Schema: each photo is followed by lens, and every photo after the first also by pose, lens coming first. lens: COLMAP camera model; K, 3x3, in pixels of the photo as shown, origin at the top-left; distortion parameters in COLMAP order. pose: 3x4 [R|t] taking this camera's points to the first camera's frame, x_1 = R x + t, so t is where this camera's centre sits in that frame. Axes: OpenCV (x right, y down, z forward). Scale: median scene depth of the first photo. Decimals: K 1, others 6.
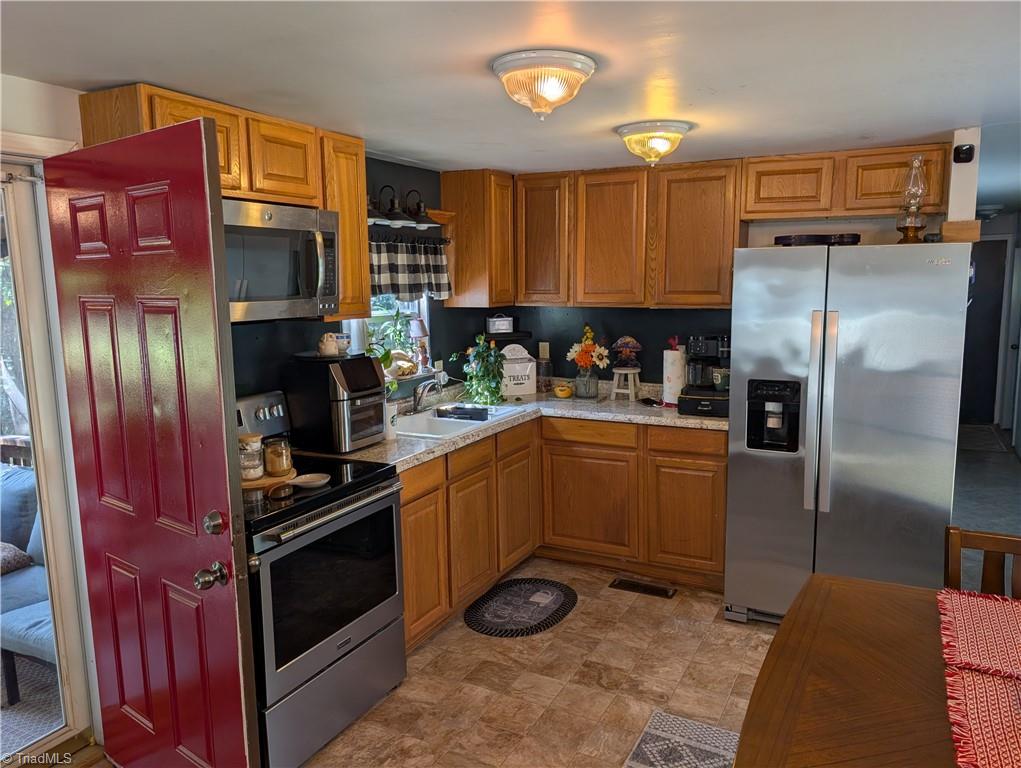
lens RADIAL K [[739.6, 0, 515.8], [0, 739.6, 380.2], [0, 0, 1]] dist [0.012412, -0.000635]
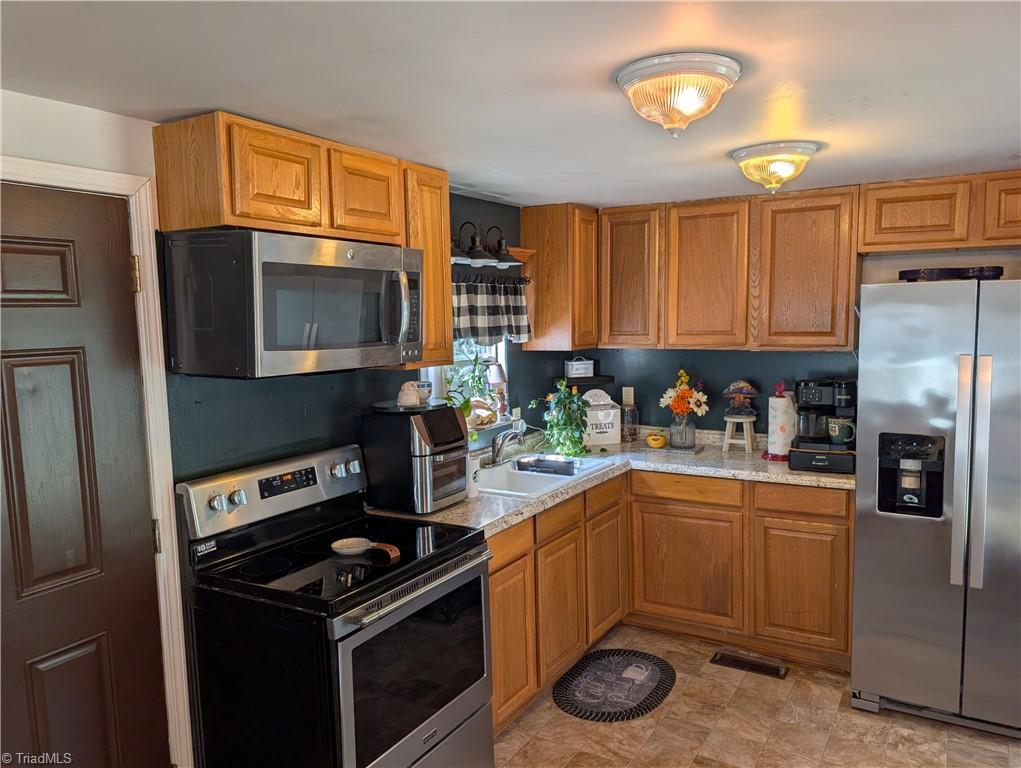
lens RADIAL K [[737.3, 0, 512.6], [0, 737.3, 389.3], [0, 0, 1]] dist [0.013951, -0.010492]
pose [[0.997483, -0.001546, -0.070894, -0.051913], [-0.001233, 0.999233, -0.039136, -0.016218], [0.070900, 0.039125, 0.996716, 0.087079]]
